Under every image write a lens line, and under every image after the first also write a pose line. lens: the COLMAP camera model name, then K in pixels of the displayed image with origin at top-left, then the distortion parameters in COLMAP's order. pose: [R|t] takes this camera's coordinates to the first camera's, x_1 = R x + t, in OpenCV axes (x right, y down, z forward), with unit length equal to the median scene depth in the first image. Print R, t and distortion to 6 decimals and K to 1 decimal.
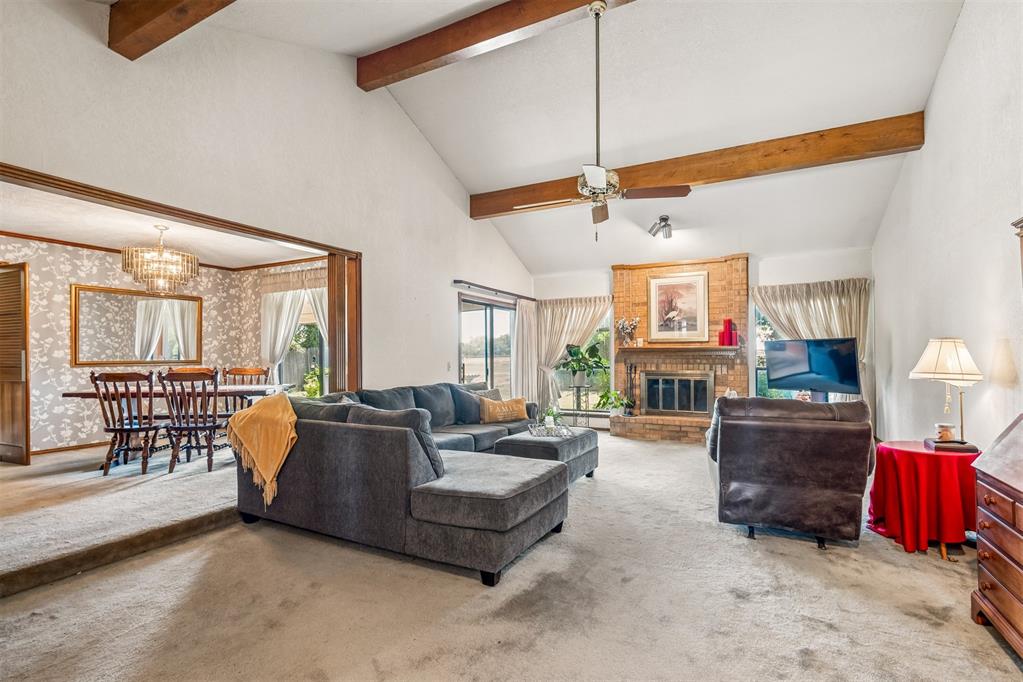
lens RADIAL K [[466.4, 0, 511.2], [0, 466.4, 345.8], [0, 0, 1]] dist [0.003670, 0.000466]
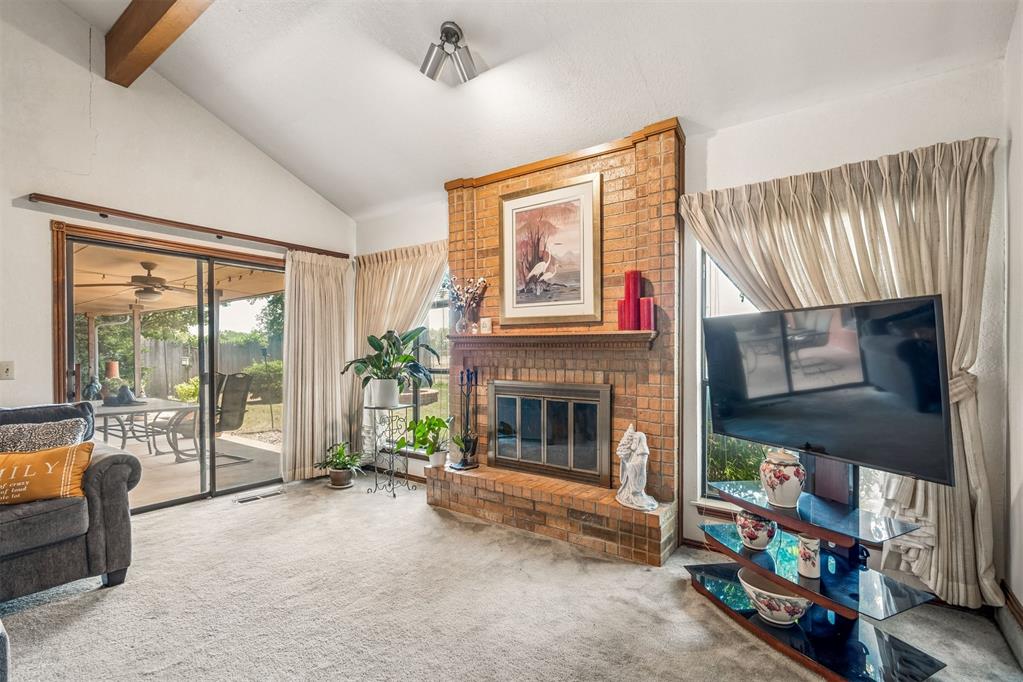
lens RADIAL K [[466.4, 0, 510.6], [0, 466.4, 346.5], [0, 0, 1]] dist [0.003670, 0.000466]
pose [[0.989007, 0.004074, -0.147813, 0.397564], [-0.002286, 0.999922, 0.012268, 0.009535], [0.147851, -0.011795, 0.988939, 0.515580]]
